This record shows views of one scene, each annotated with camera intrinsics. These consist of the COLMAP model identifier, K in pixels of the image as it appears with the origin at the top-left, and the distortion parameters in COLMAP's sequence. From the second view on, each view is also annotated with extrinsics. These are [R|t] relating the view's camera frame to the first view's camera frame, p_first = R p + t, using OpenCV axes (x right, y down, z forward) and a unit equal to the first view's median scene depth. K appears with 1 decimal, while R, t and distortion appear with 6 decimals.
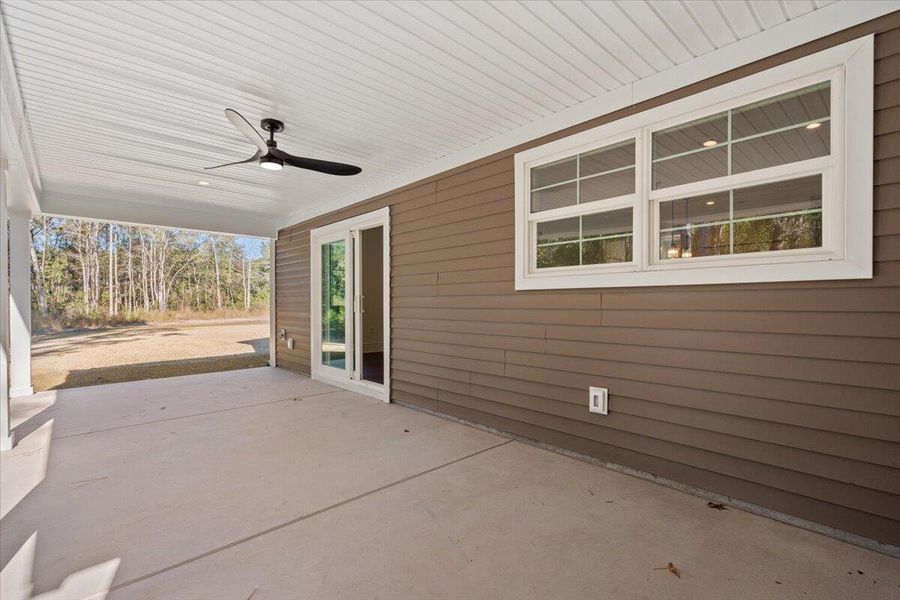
lens RADIAL K [[413.6, 0, 447.2], [0, 413.6, 300.1], [0, 0, 1]] dist [0.002071, 0.000348]
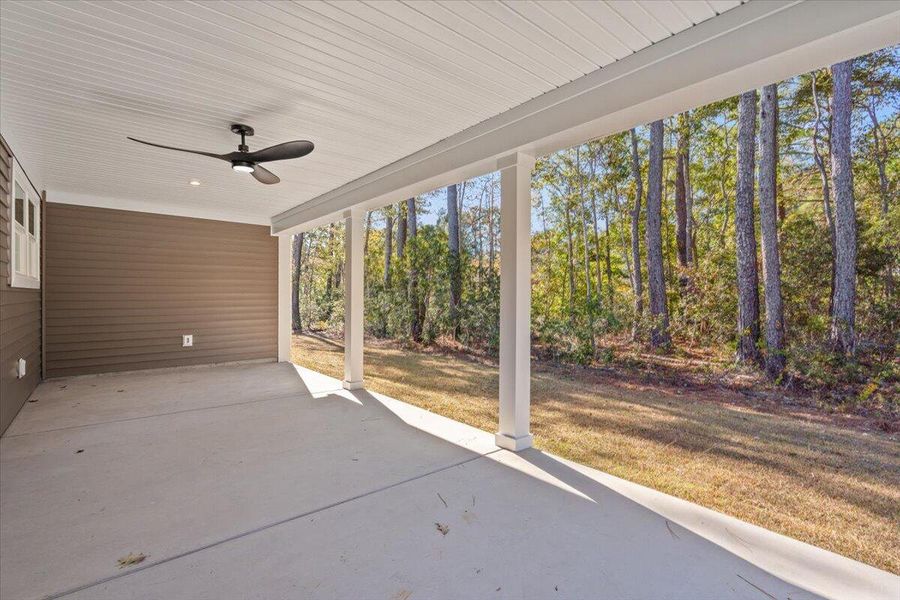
lens RADIAL K [[415.0, 0, 449.9], [0, 415.0, 290.3], [0, 0, 1]] dist [0.000406, 0.000148]
pose [[-0.998647, 0.004489, 0.051816, -1.000349], [0.003743, 0.999888, -0.014501, 0.003392], [-0.051876, -0.014288, -0.998551, 2.009007]]
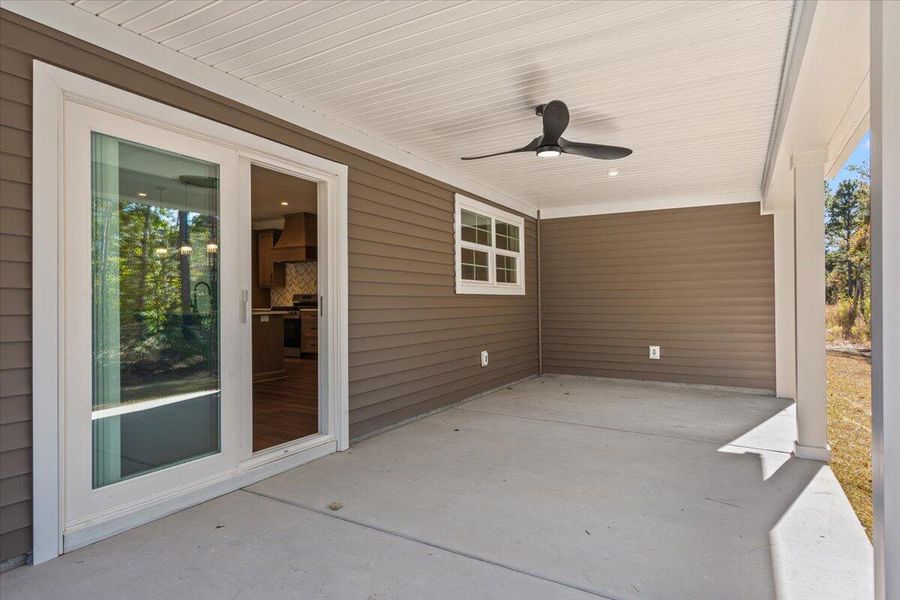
lens RADIAL K [[508.9, 0, 434.8], [0, 508.9, 299.6], [0, 0, 1]] dist [-0.000405, 0.000172]
pose [[-0.281844, 0.009921, 0.959409, -1.422383], [0.001184, 0.999949, -0.009993, 0.011360], [-0.959459, -0.001681, -0.281842, 1.557260]]
